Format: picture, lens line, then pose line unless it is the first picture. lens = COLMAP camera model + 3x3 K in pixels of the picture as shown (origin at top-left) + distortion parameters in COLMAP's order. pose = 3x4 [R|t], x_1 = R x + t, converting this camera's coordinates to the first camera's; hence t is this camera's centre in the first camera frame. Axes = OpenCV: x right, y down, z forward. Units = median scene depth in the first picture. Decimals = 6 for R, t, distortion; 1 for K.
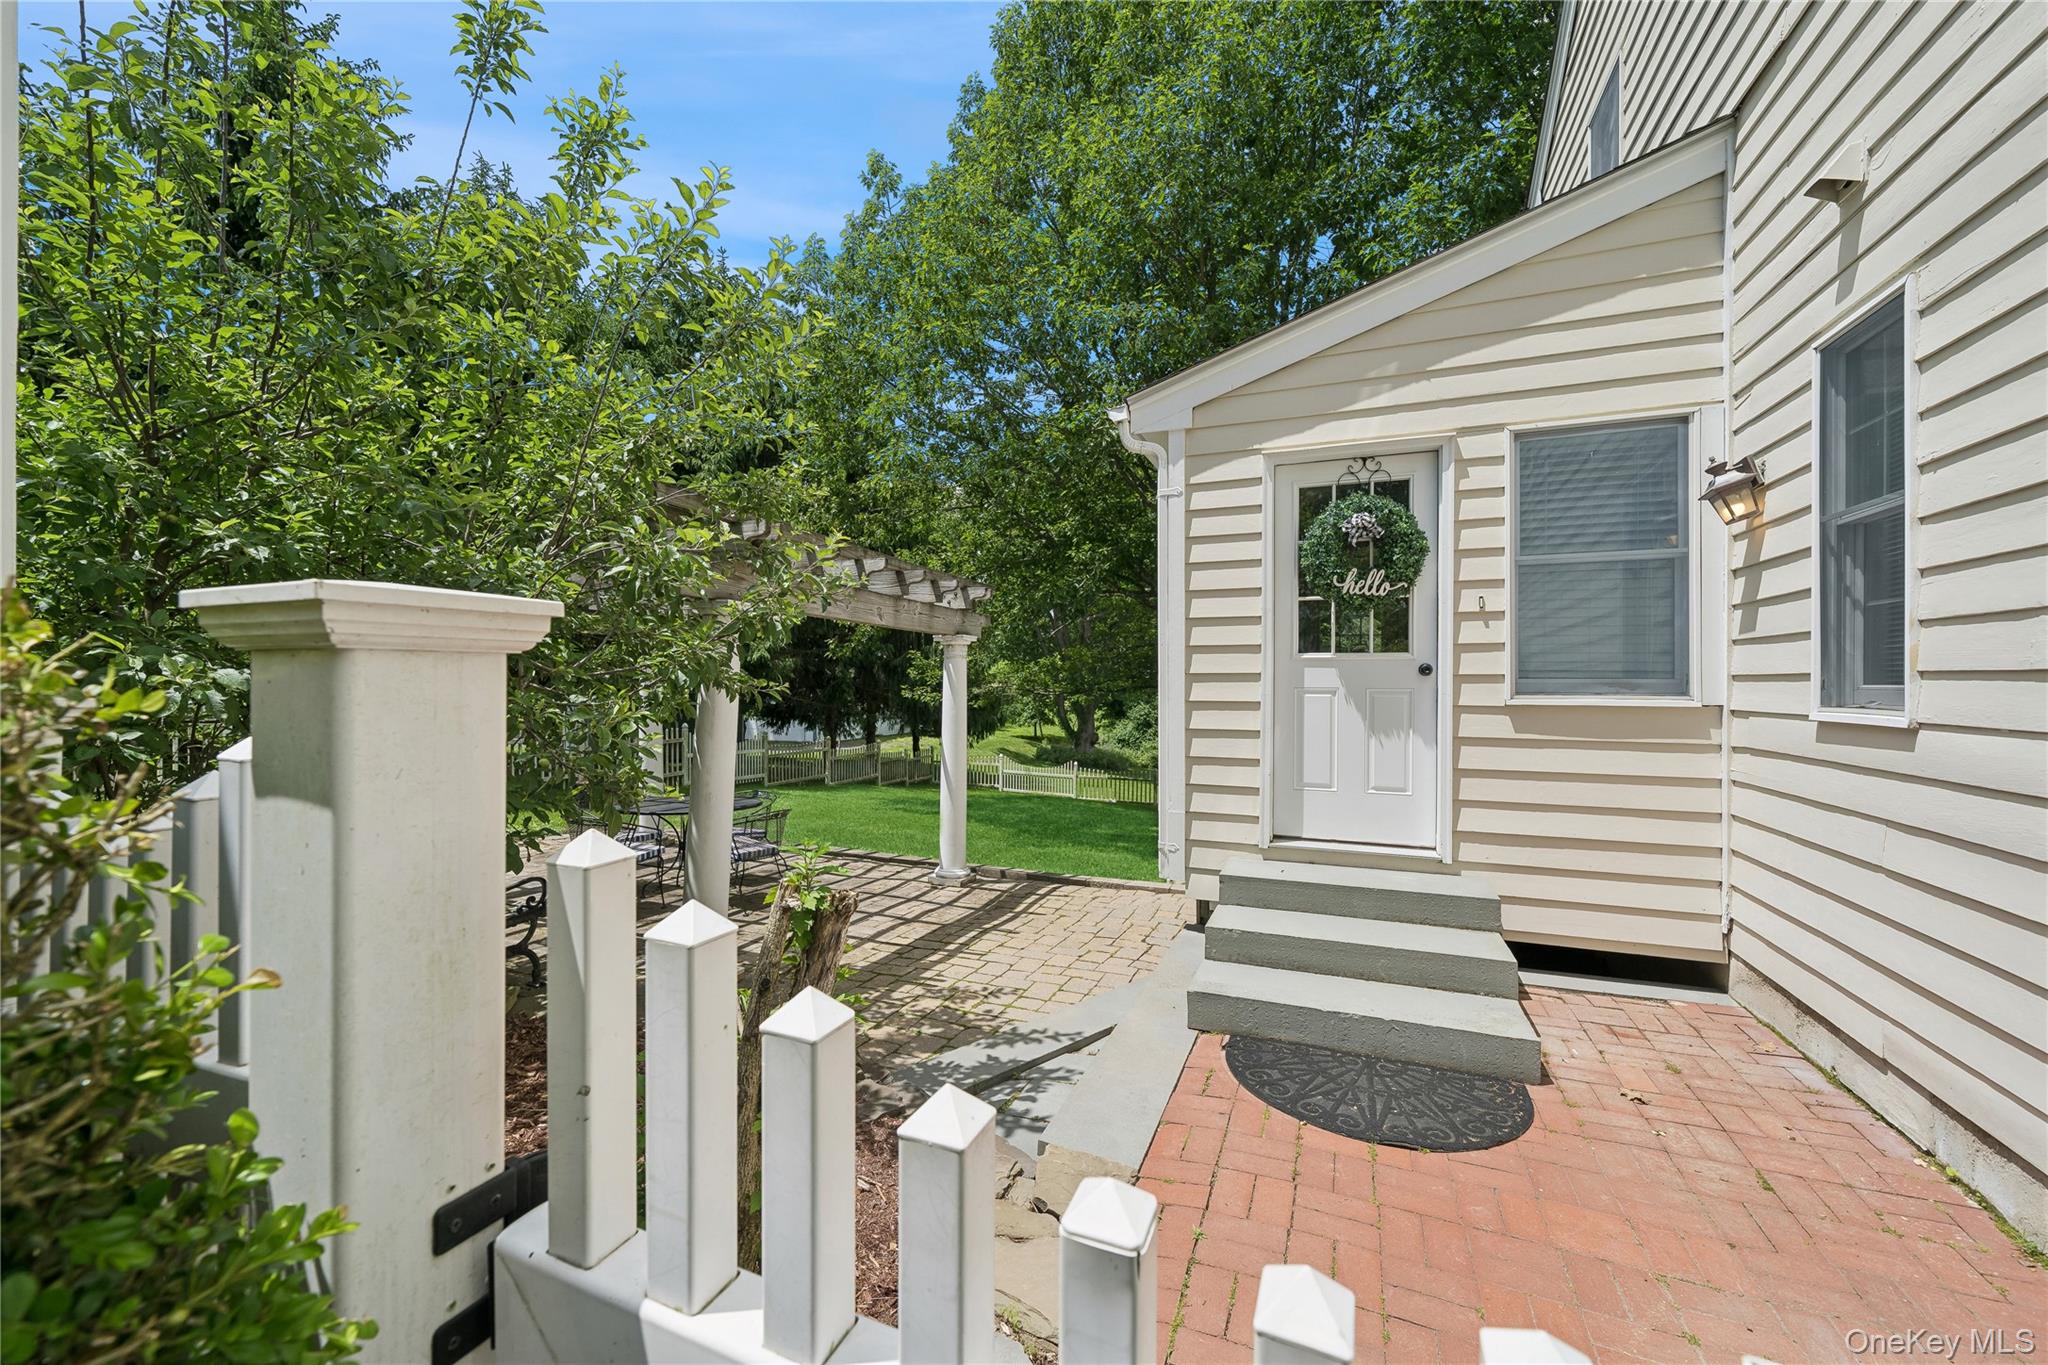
lens RADIAL K [[807.0, 0, 1018.2], [0, 807.0, 680.2], [0, 0, 1]] dist [0.001454, 0.000075]
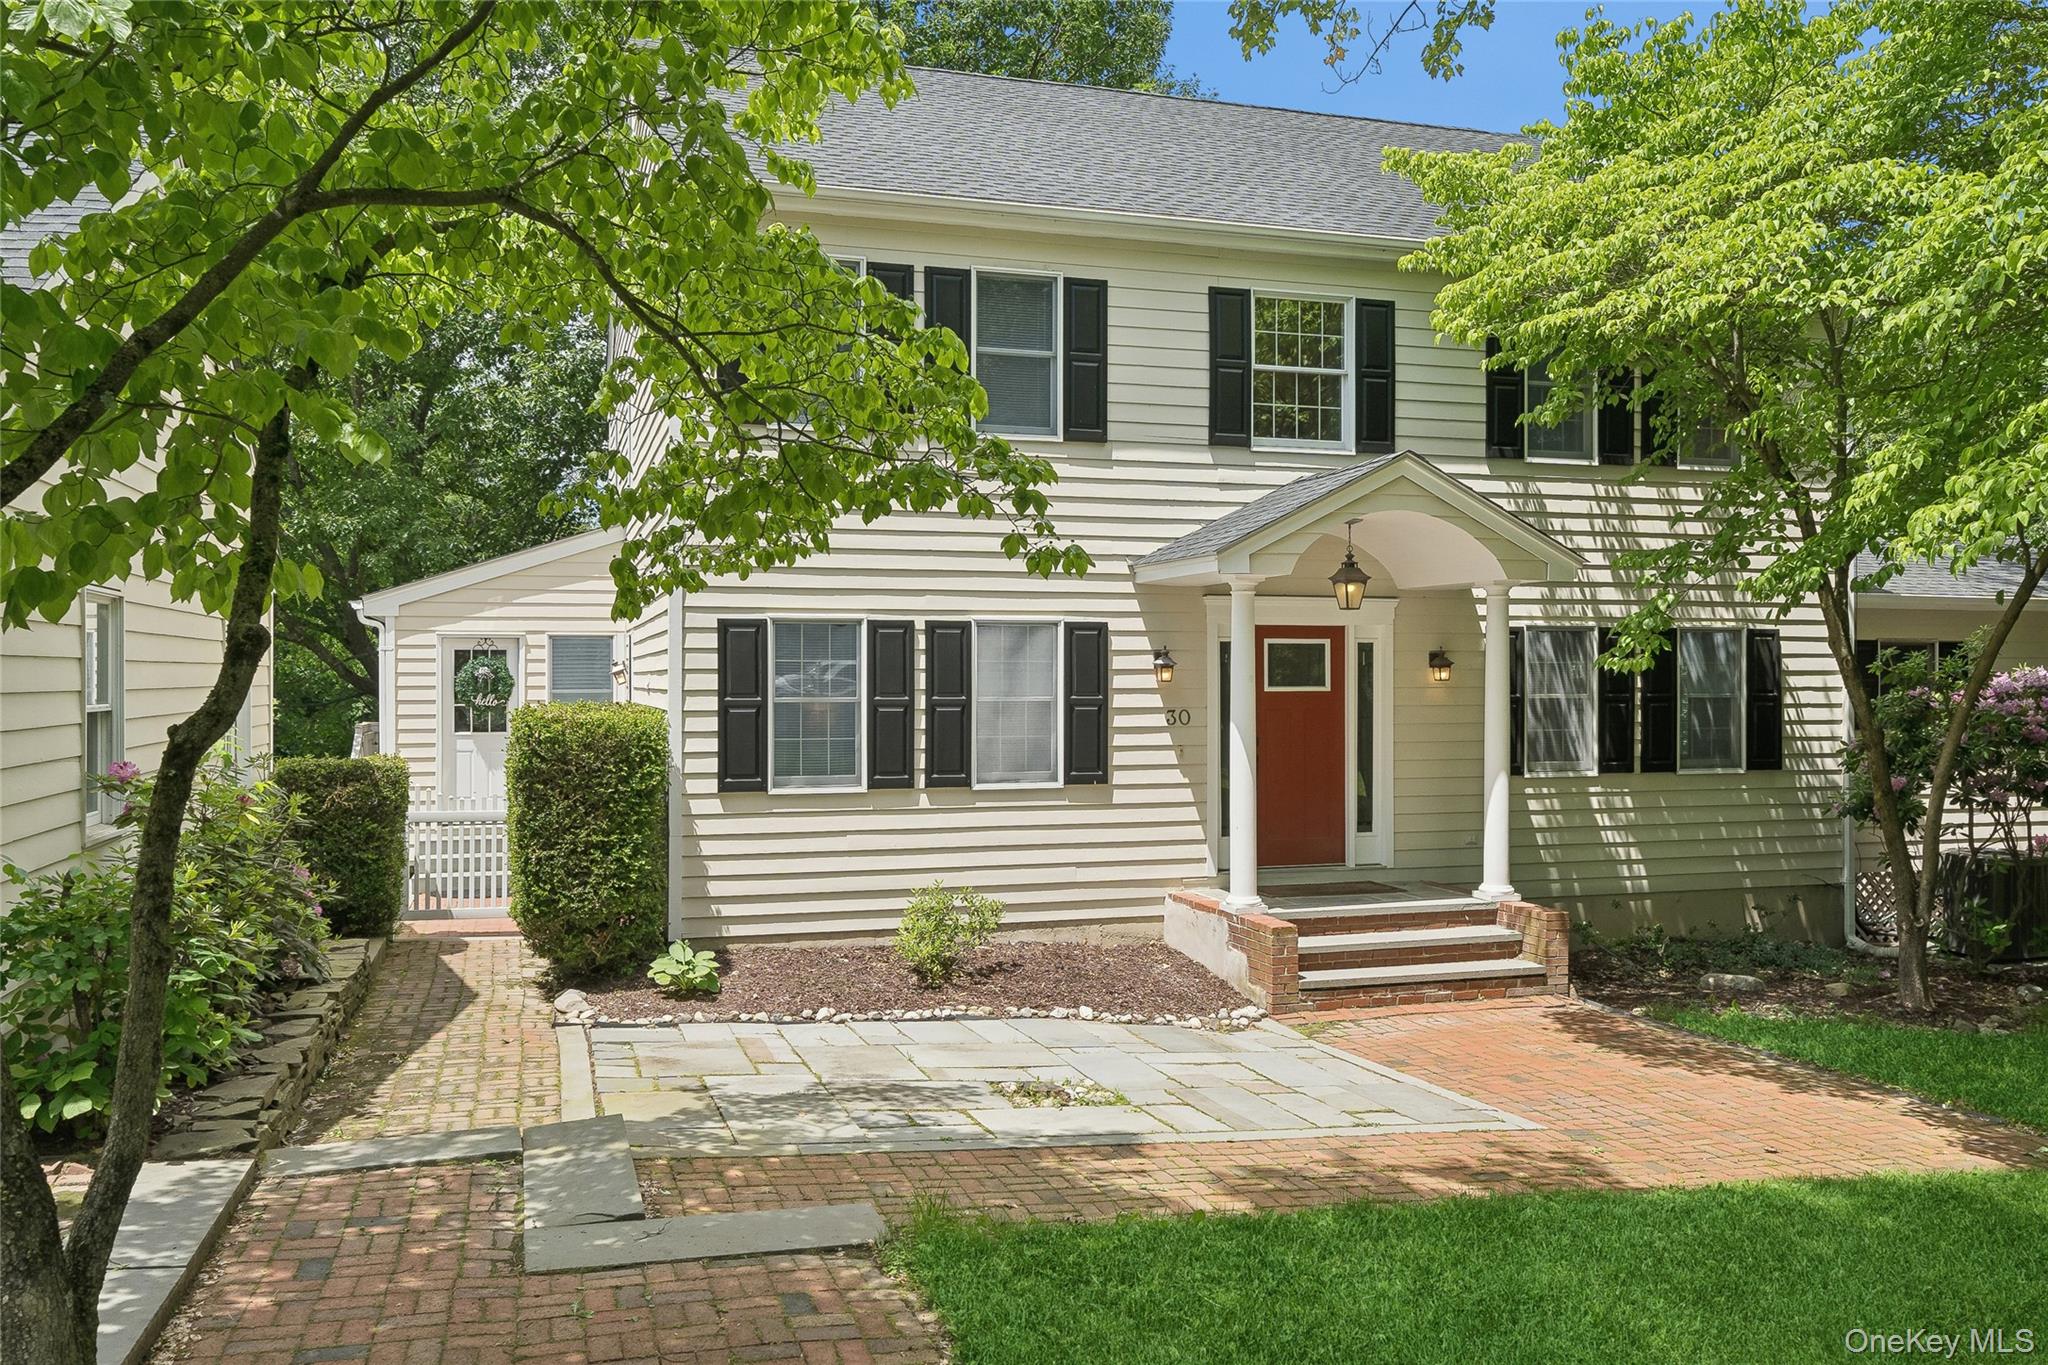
lens RADIAL K [[1610.5, 0, 1020.3], [0, 1610.5, 683.9], [0, 0, 1]] dist [-0.005064, -0.000789]
pose [[0.768153, -0.009611, 0.640194, -1.161752], [0.009393, 0.999949, 0.003742, -0.160828], [-0.640197, 0.003139, 0.768204, -3.050746]]
